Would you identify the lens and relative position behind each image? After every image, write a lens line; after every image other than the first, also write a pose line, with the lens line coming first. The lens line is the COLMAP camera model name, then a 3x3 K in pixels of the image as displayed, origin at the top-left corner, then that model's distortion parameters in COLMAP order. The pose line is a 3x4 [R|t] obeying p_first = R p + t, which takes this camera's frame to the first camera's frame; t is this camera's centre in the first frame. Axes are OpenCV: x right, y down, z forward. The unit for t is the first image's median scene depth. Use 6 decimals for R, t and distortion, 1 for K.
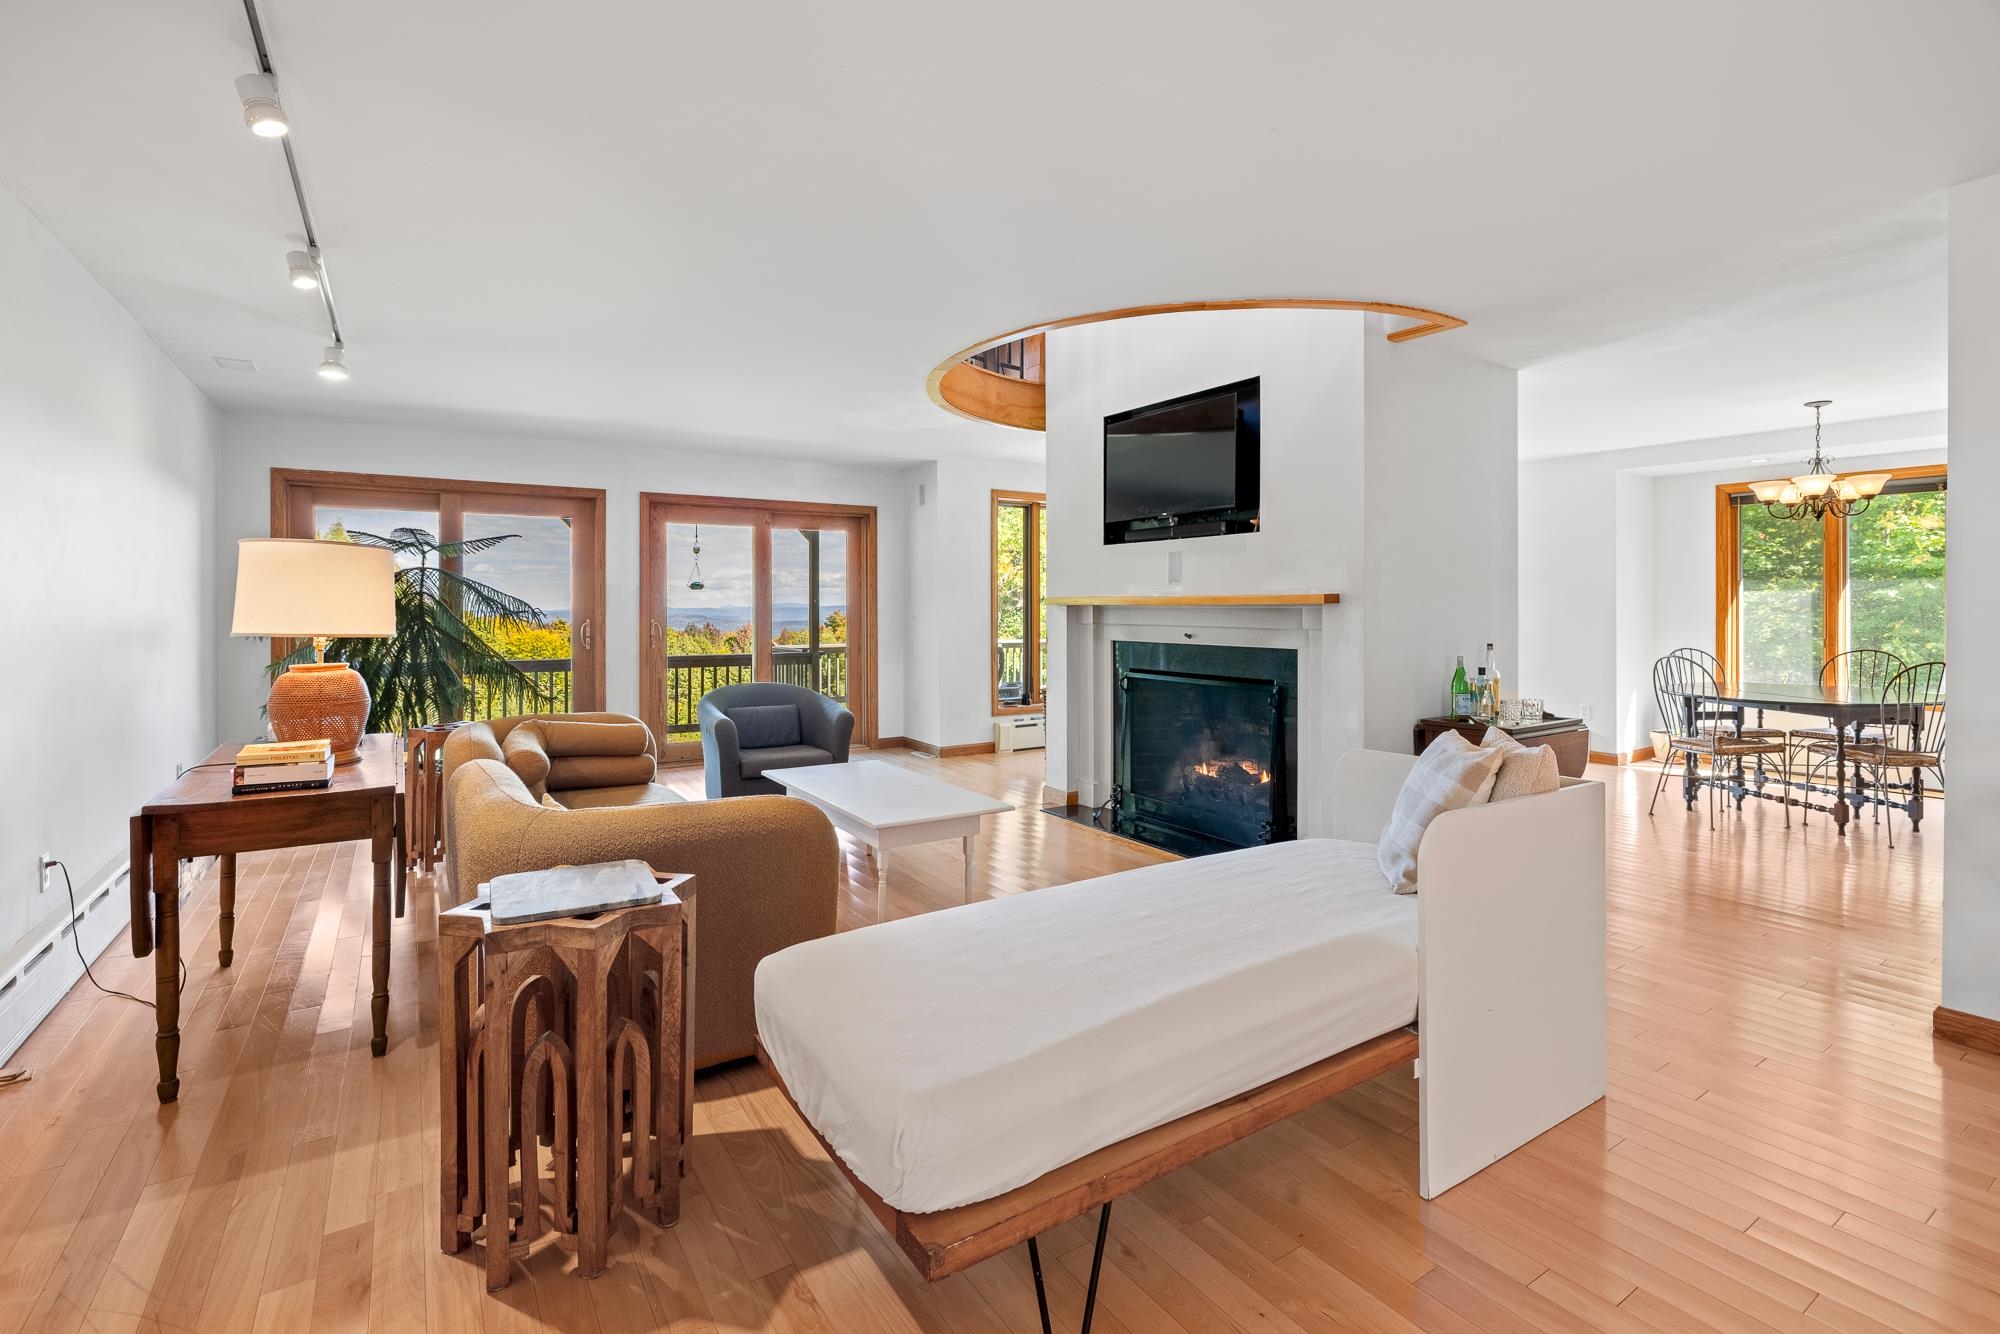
lens RADIAL K [[913.0, 0, 994.1], [0, 913.0, 610.7], [0, 0, 1]] dist [-0.000453, 0.000080]
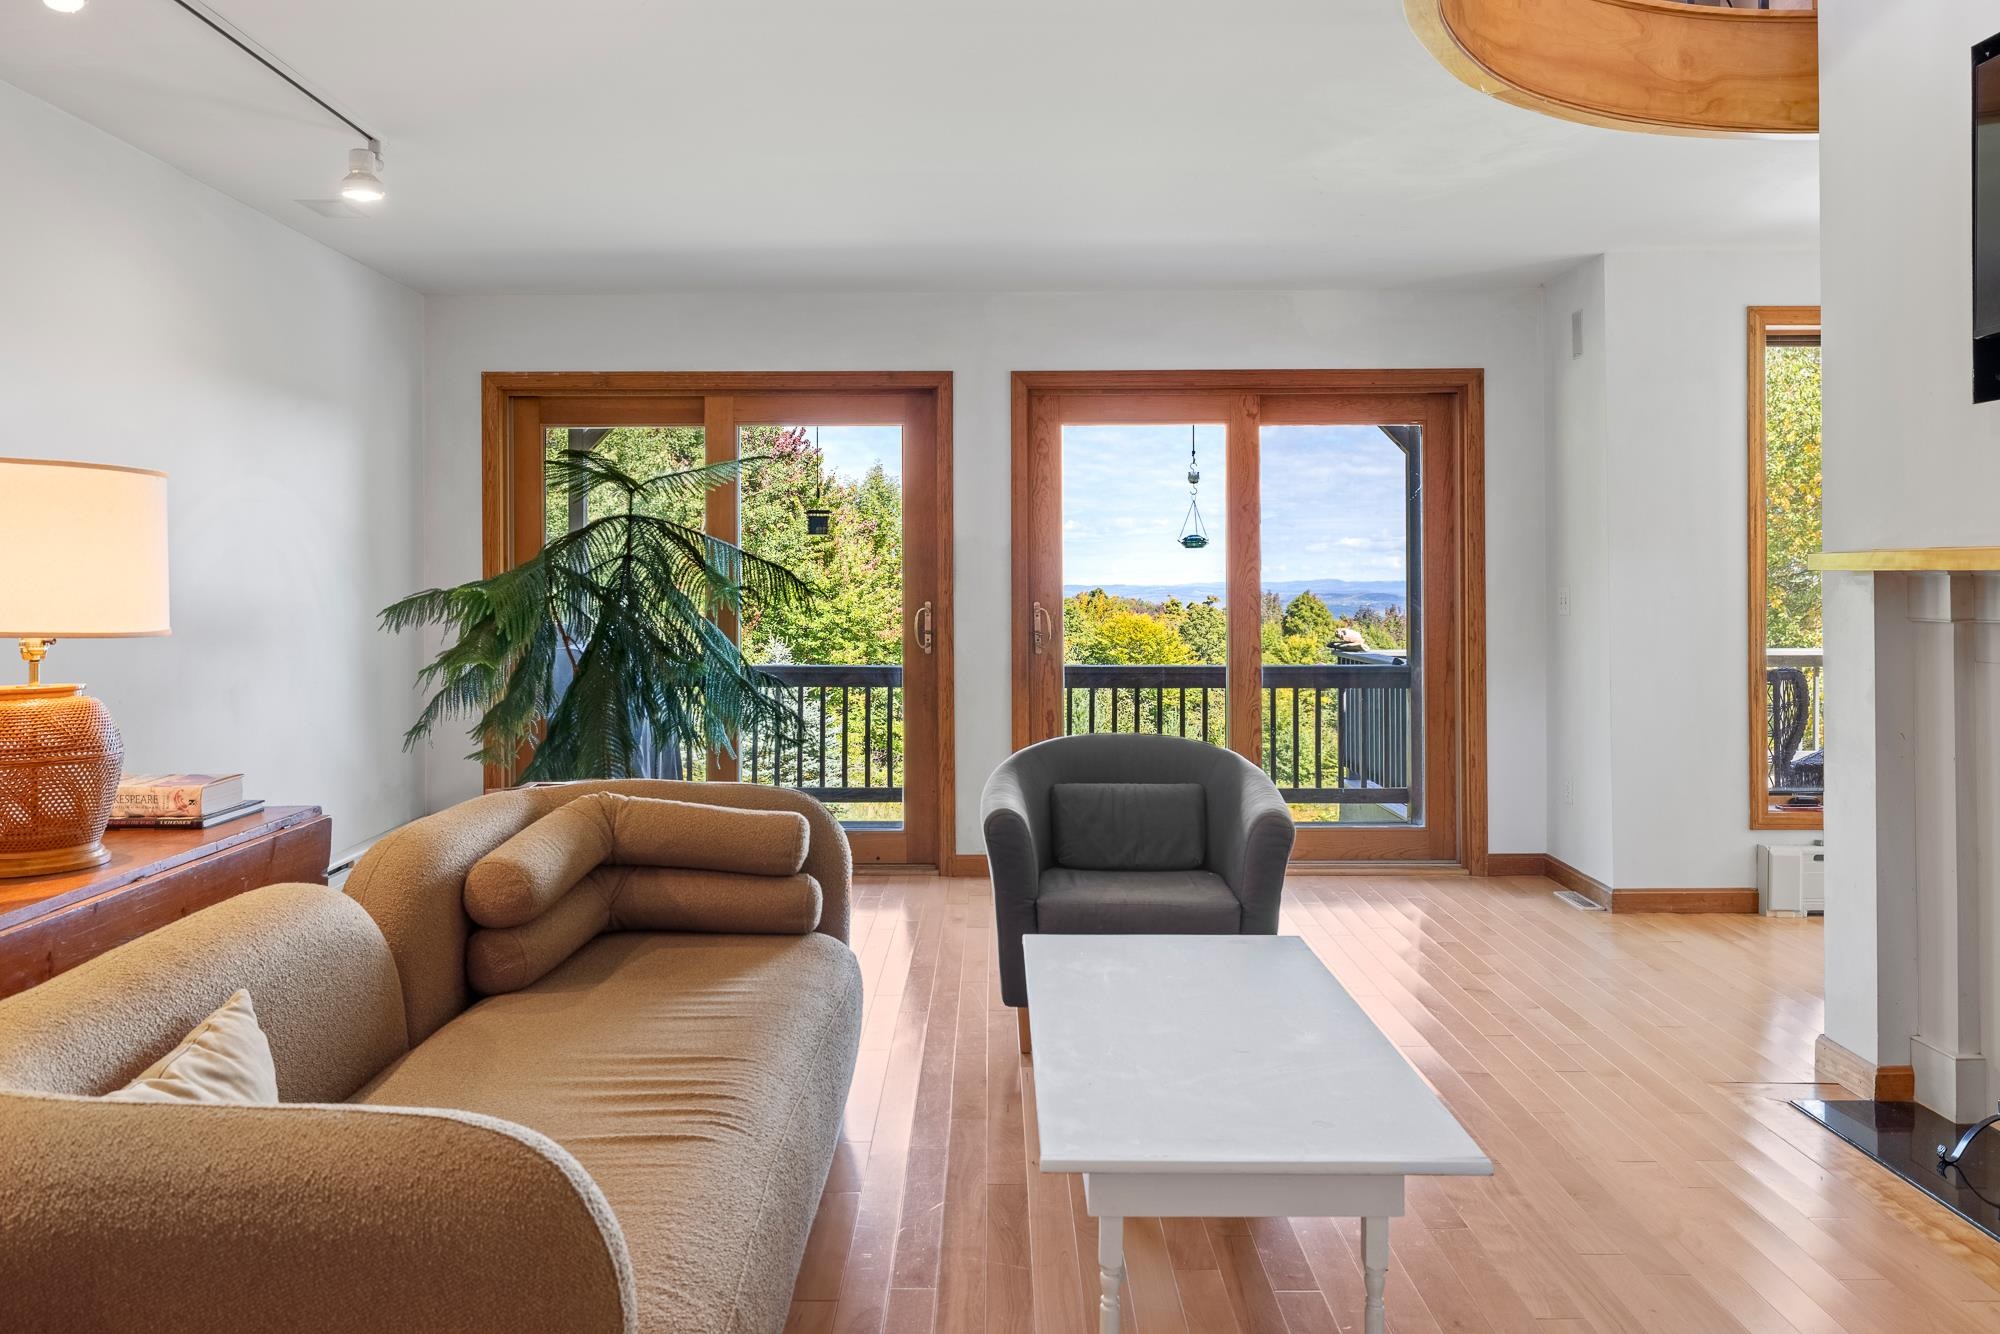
lens RADIAL K [[1477.4, 0, 990.0], [0, 1477.4, 584.6], [0, 0, 1]] dist [0.002802, 0.001343]
pose [[0.836402, 0.000020, -0.548116, 0.094564], [-0.000375, 1.000000, -0.000535, -0.000327], [0.548116, 0.000653, 0.836402, 0.246830]]
